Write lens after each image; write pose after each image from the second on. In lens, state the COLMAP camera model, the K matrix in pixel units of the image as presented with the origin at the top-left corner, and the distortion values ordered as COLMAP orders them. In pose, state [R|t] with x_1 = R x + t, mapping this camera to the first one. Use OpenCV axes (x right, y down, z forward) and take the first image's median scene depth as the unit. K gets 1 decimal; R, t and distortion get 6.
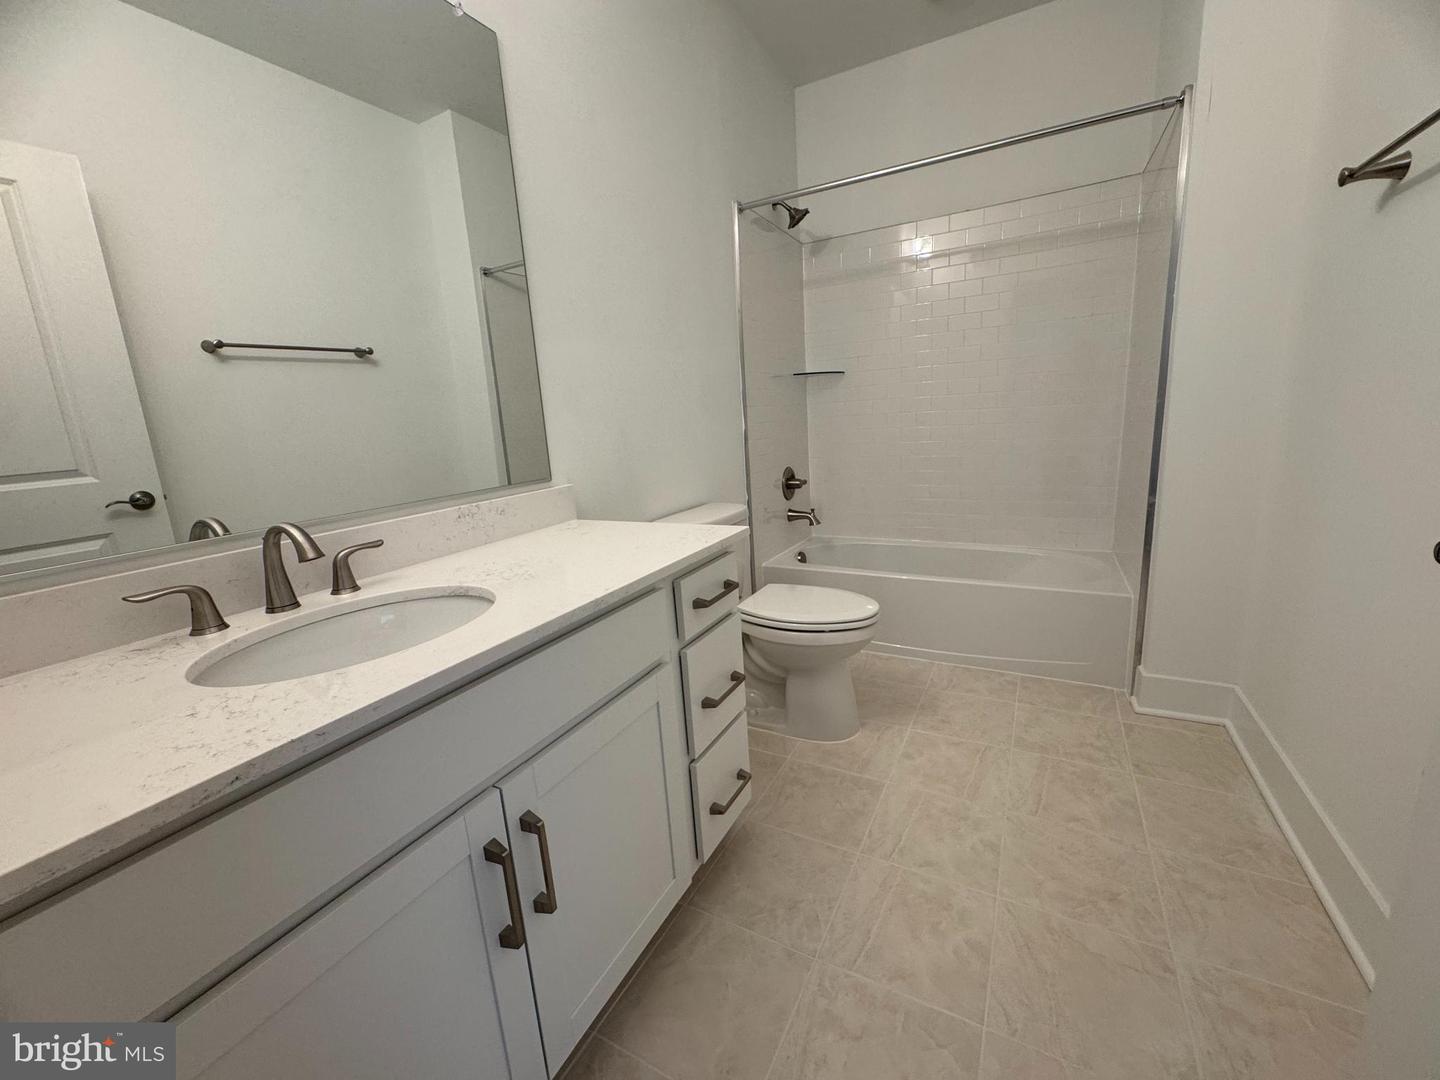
lens RADIAL K [[575.5, 0, 720.7], [0, 575.5, 538.9], [0, 0, 1]] dist [-0.001350, -0.000067]
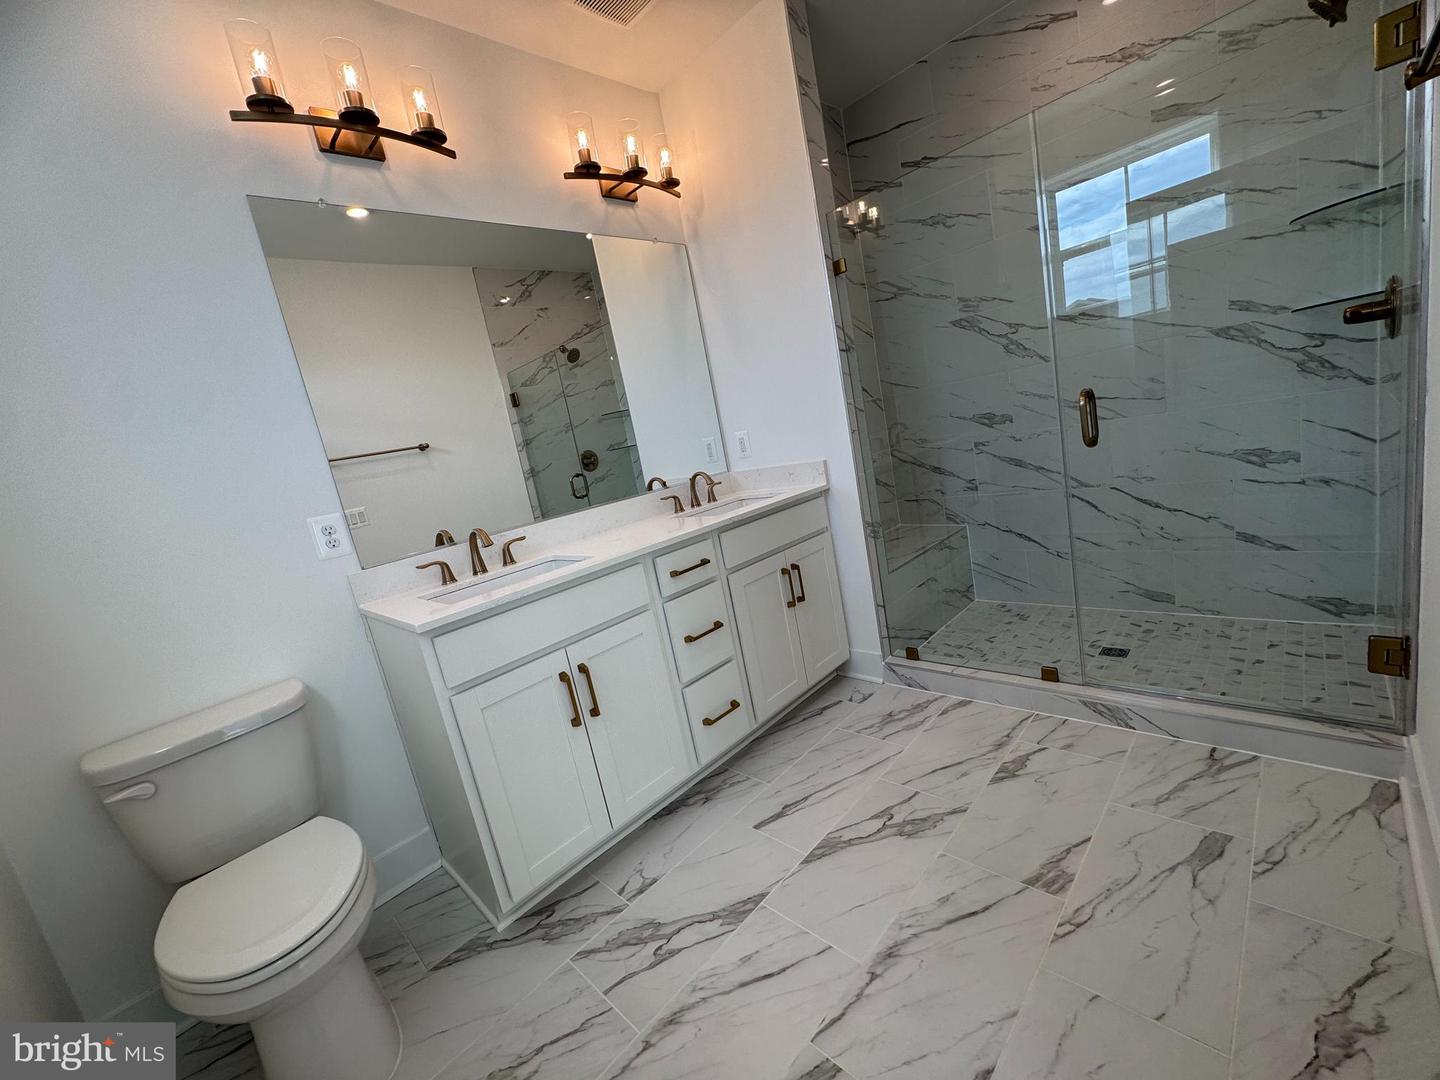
lens RADIAL K [[575.5, 0, 720.4], [0, 575.5, 539.7], [0, 0, 1]] dist [-0.001350, -0.000067]
pose [[0.948873, -0.069498, -0.307911, 0.652571], [0.070642, 0.997474, -0.007442, 0.081174], [0.307650, -0.014690, 0.951386, -0.638273]]
